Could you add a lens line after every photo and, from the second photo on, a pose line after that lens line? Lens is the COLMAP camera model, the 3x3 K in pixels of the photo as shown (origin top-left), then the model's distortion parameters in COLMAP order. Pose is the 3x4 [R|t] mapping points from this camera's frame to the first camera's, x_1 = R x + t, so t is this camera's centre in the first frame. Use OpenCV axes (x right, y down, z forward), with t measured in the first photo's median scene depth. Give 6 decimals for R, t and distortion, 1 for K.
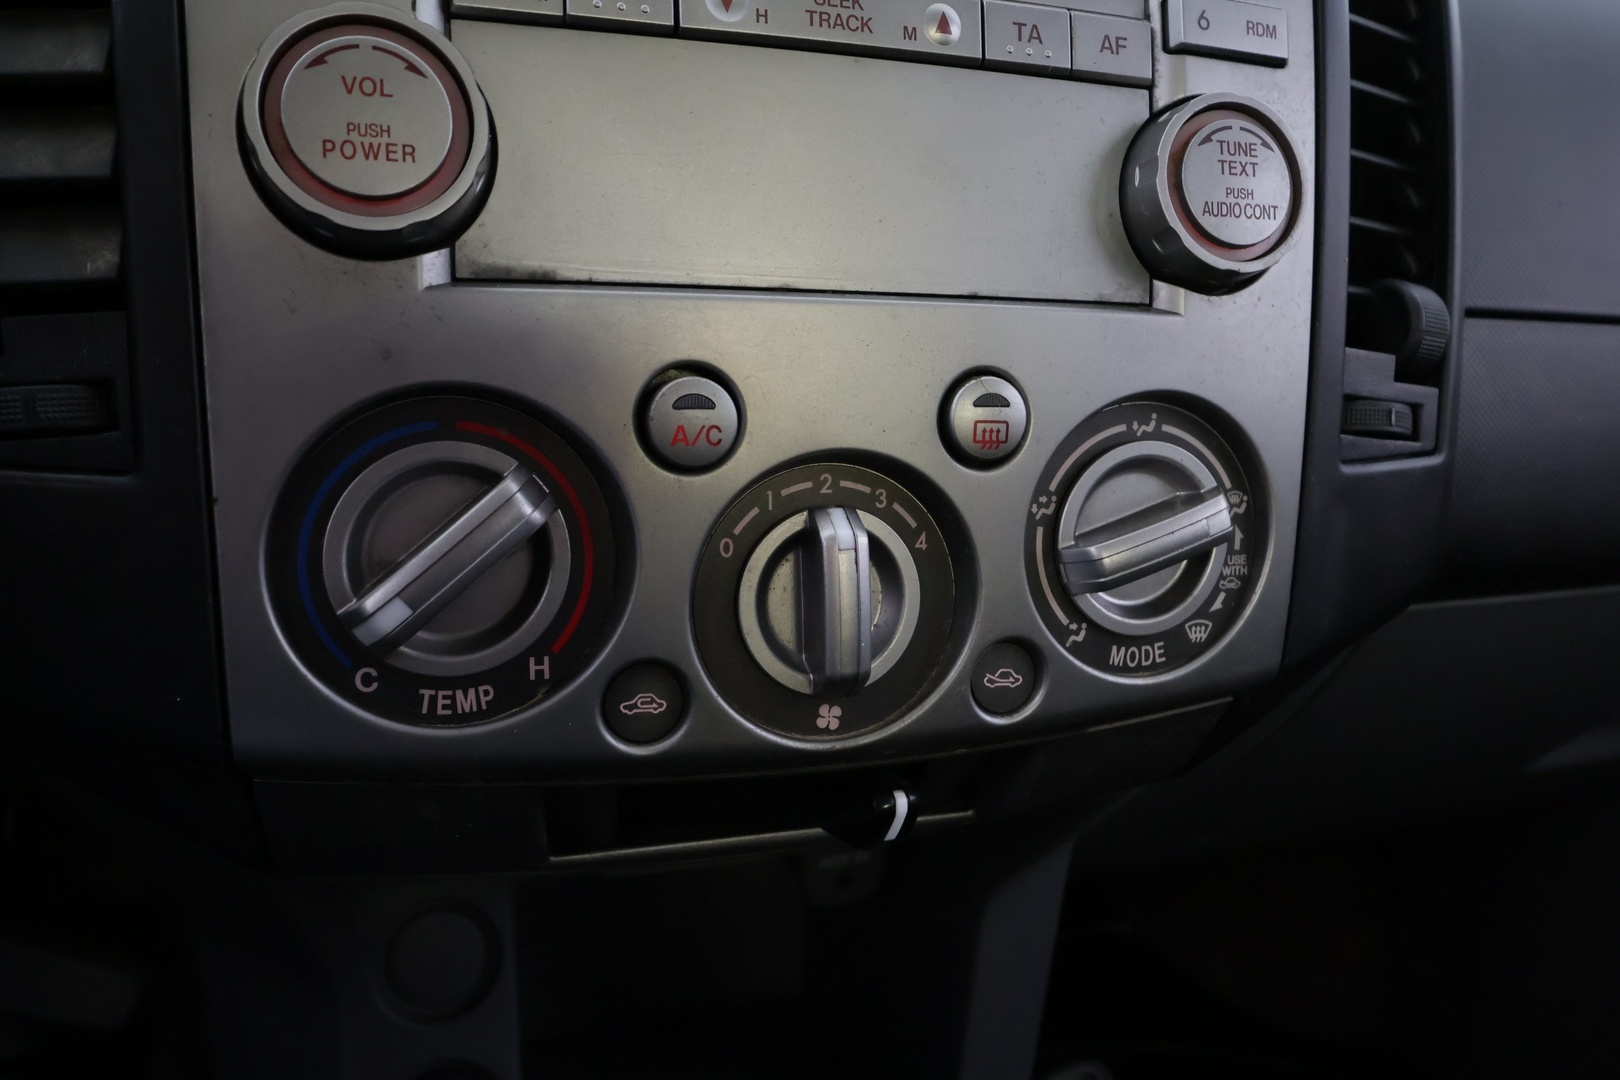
lens RADIAL K [[1215.9, 0, 809.7], [0, 1215.9, 543.9], [0, 0, 1]] dist [0.010197, -0.007072]
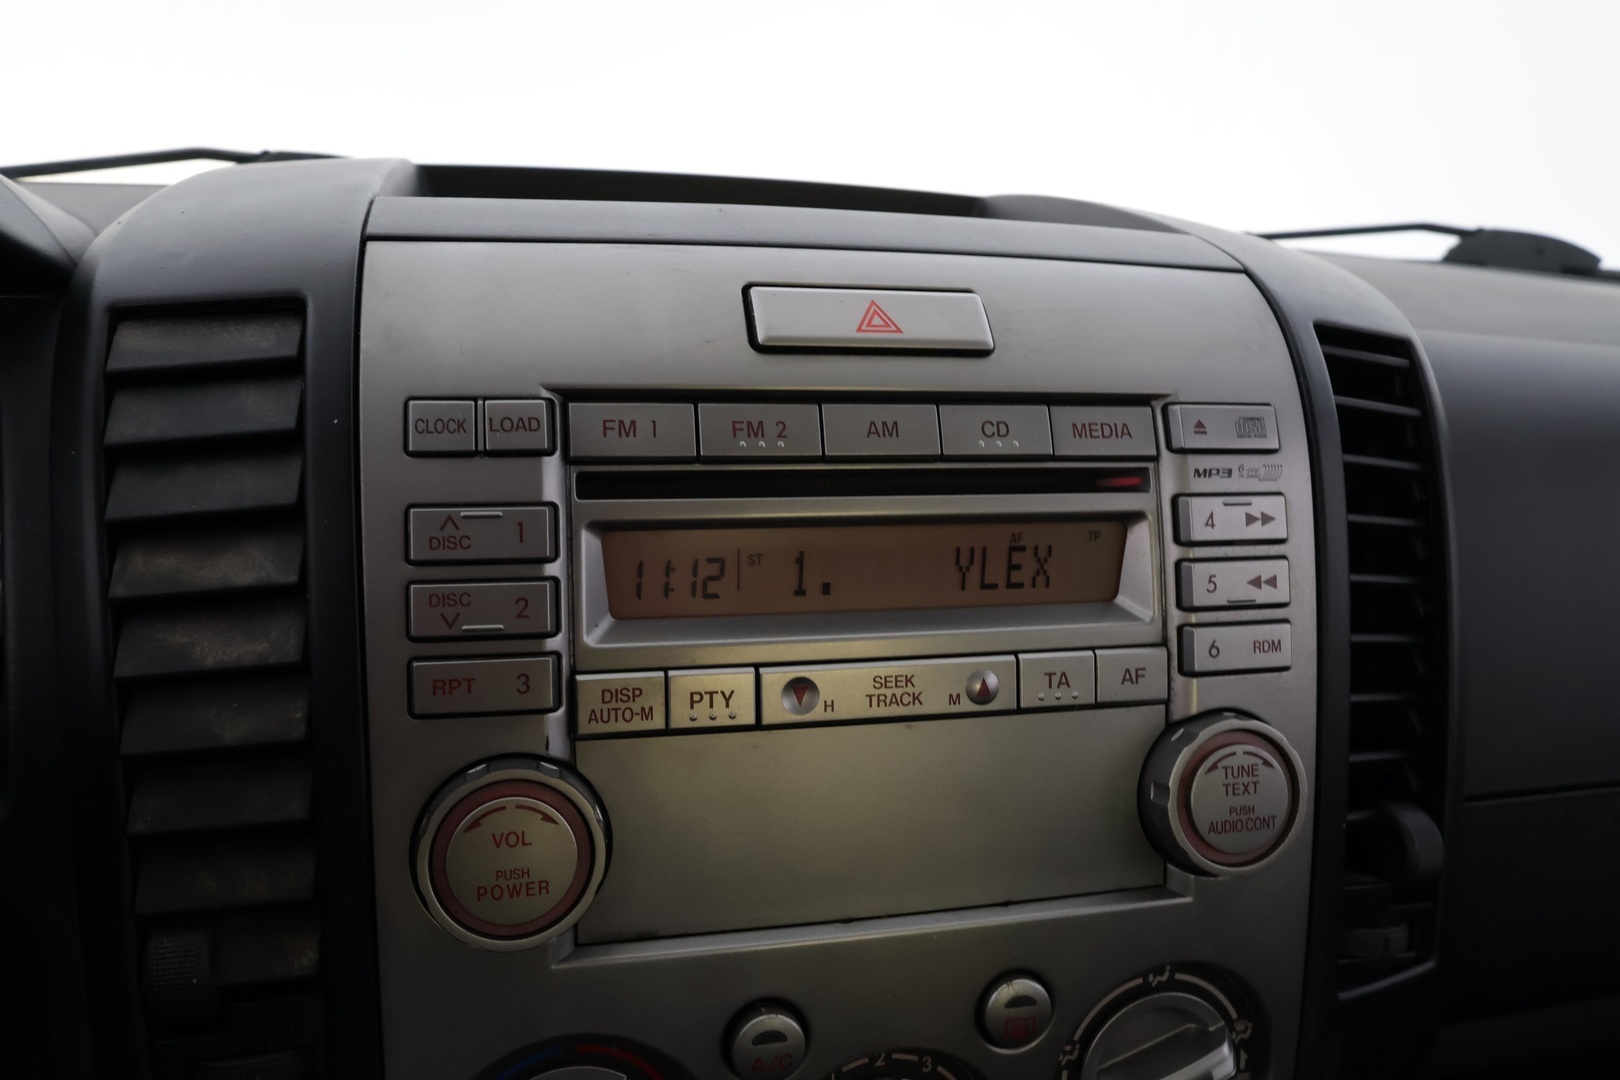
lens RADIAL K [[1215.9, 0, 808.8], [0, 1215.9, 535.9], [0, 0, 1]] dist [0.010197, -0.007072]
pose [[0.997460, 0.011352, -0.070318, 0.021262], [-0.009494, 0.999598, 0.026706, -0.578718], [0.070593, -0.025970, 0.997167, -0.176307]]
